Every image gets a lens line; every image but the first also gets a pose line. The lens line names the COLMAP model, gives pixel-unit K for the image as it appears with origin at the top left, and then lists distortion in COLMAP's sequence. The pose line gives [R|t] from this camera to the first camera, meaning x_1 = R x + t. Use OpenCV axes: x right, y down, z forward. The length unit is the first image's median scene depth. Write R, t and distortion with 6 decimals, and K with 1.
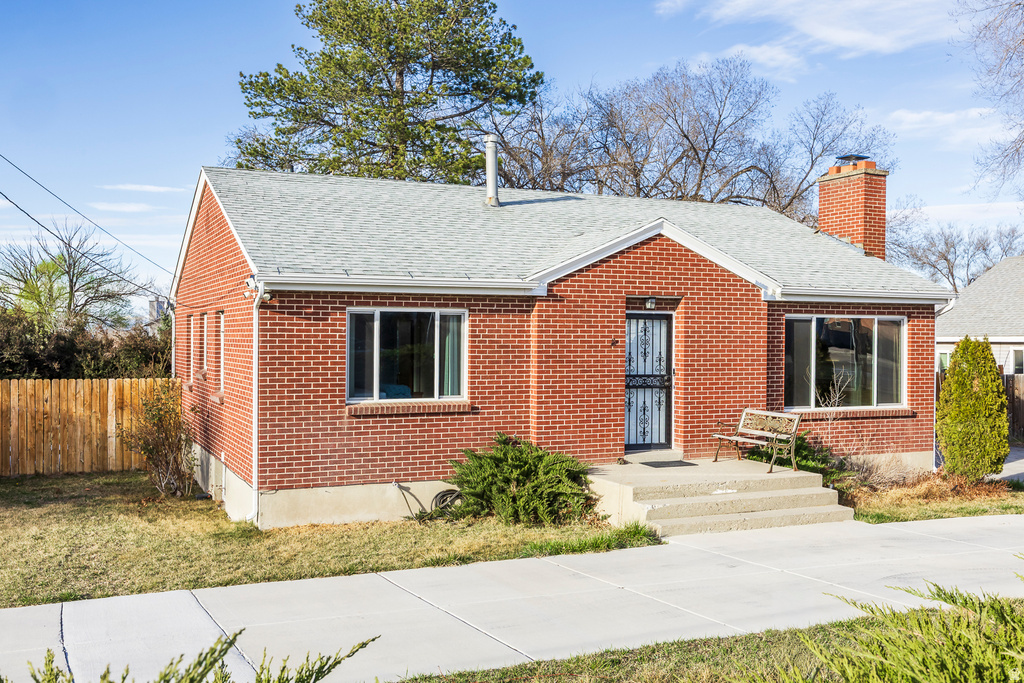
lens RADIAL K [[1027.3, 0, 512.0], [0, 1027.3, 341.5], [0, 0, 1]] dist [-0.003120, 0.003957]
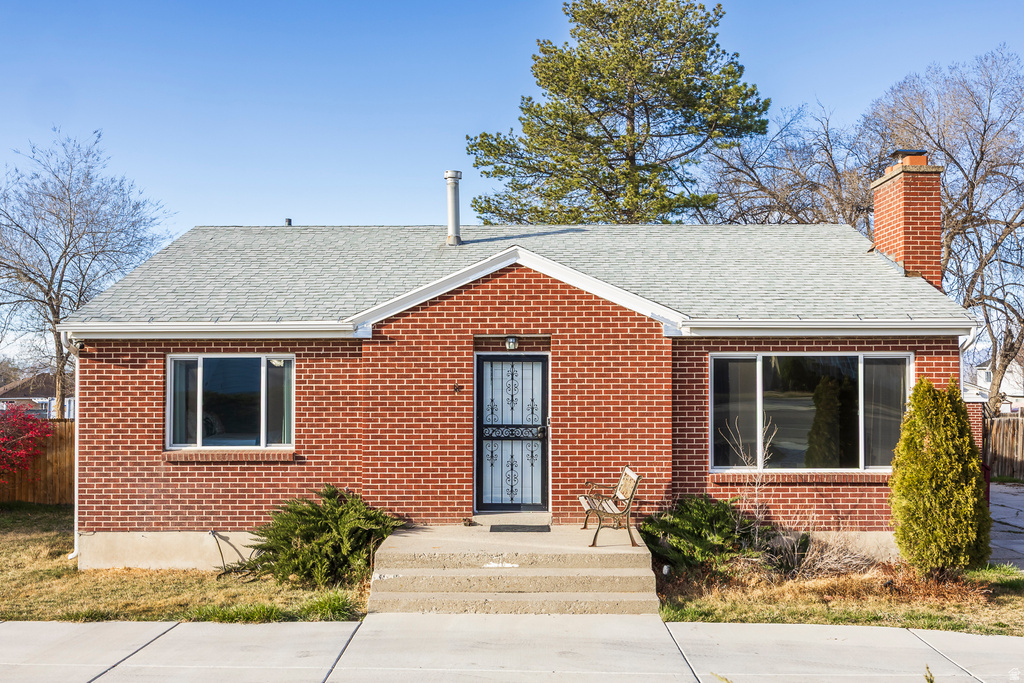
lens RADIAL K [[989.3, 0, 512.9], [0, 989.3, 355.9], [0, 0, 1]] dist [-0.006532, 0.013334]
pose [[0.900640, -0.018058, -0.434191, 0.500227], [0.003718, 0.999420, -0.033855, 0.002237], [0.434550, 0.028877, 0.900184, 0.238785]]
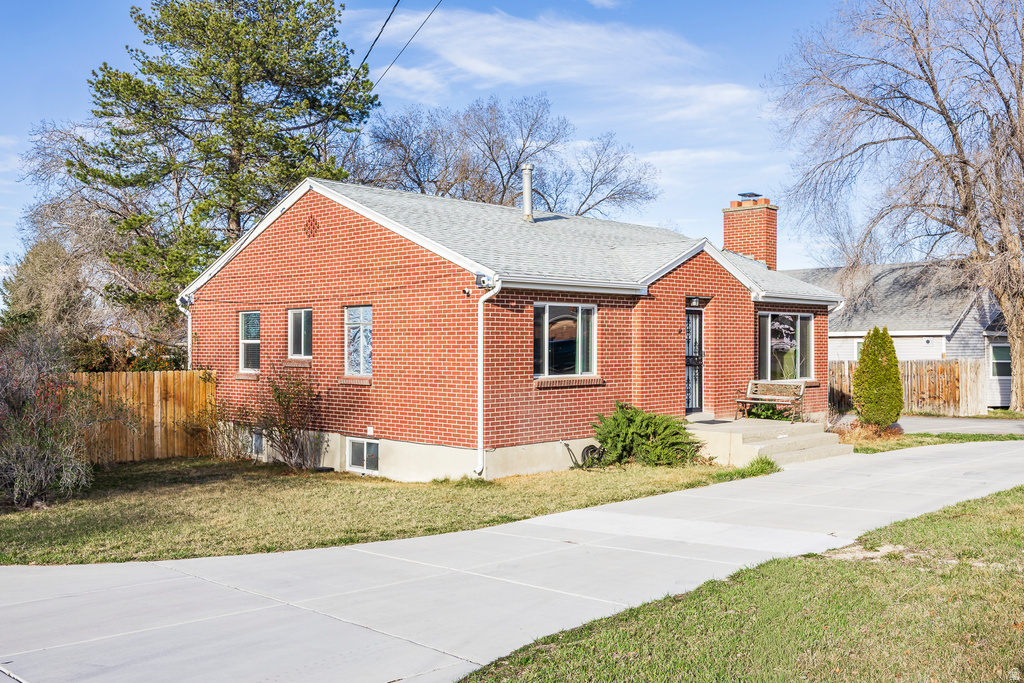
lens RADIAL K [[1005.1, 0, 512.0], [0, 1005.1, 341.5], [0, 0, 1]] dist [-0.003509, 0.017942]
pose [[0.929522, -0.005417, 0.368727, -0.559871], [0.008044, 0.999952, -0.005588, 0.019252], [-0.368679, 0.008160, 0.929521, -0.116797]]
